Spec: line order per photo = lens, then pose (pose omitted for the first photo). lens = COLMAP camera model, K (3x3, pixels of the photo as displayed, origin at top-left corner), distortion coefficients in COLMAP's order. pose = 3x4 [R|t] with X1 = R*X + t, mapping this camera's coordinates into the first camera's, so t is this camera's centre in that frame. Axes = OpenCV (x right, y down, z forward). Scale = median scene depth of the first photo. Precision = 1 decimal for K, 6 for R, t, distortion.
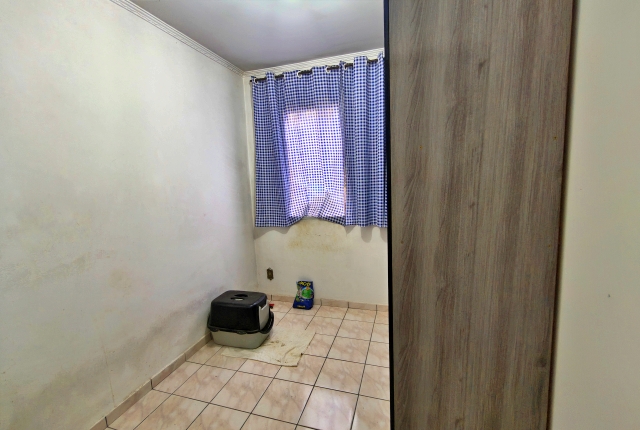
lens RADIAL K [[272.7, 0, 320.6], [0, 272.7, 212.8], [0, 0, 1]] dist [0.000432, -0.000887]
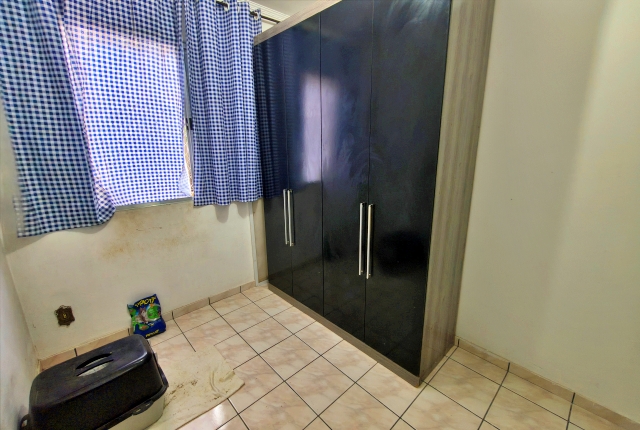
lens RADIAL K [[272.7, 0, 320.6], [0, 272.7, 212.8], [0, 0, 1]] dist [0.000432, -0.000887]
pose [[0.488283, -0.168566, 0.856251, -0.420146], [0.091243, 0.985651, 0.142008, -0.019252], [-0.867902, 0.008787, 0.496657, 0.291717]]
